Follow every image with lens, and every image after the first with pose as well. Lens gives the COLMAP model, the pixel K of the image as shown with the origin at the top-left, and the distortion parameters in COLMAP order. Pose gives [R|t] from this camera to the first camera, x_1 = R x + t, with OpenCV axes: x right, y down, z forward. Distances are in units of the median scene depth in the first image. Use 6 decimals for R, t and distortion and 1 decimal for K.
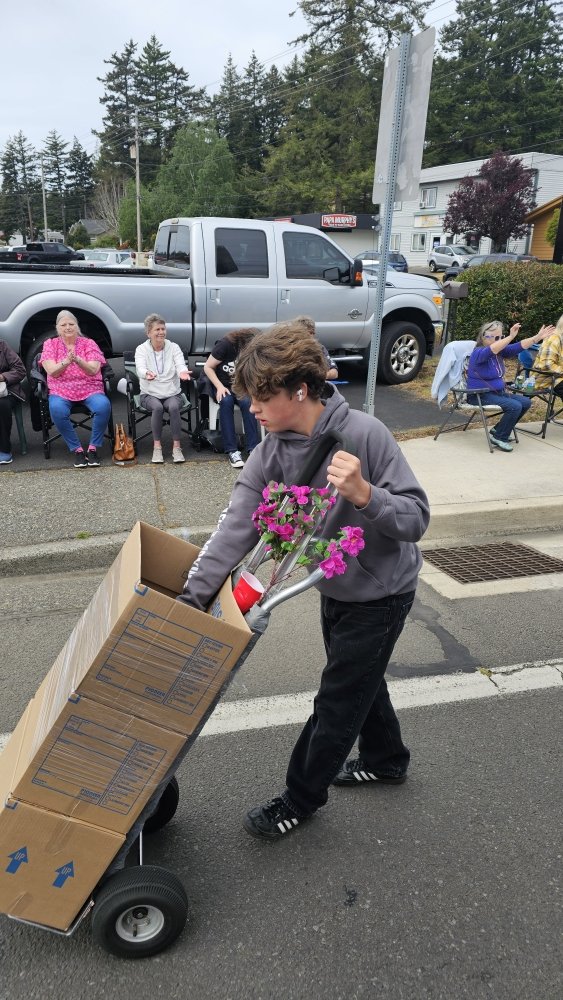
lens RADIAL K [[664.4, 0, 281.1], [0, 664.4, 500.2], [0, 0, 1]] dist [0.010776, 0.003241]
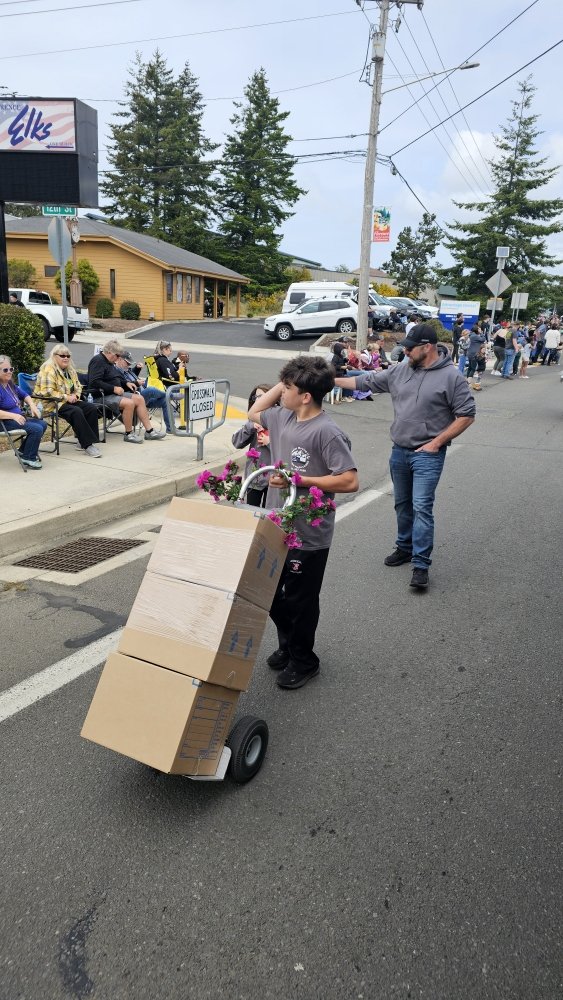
lens RADIAL K [[664.4, 0, 286.6], [0, 664.4, 500.8], [0, 0, 1]] dist [0.010776, 0.003241]
pose [[0.661071, -0.183485, 0.727543, -0.260323], [0.216328, 0.975073, 0.049349, 0.018047], [-0.718462, 0.124765, 0.684285, -0.083990]]
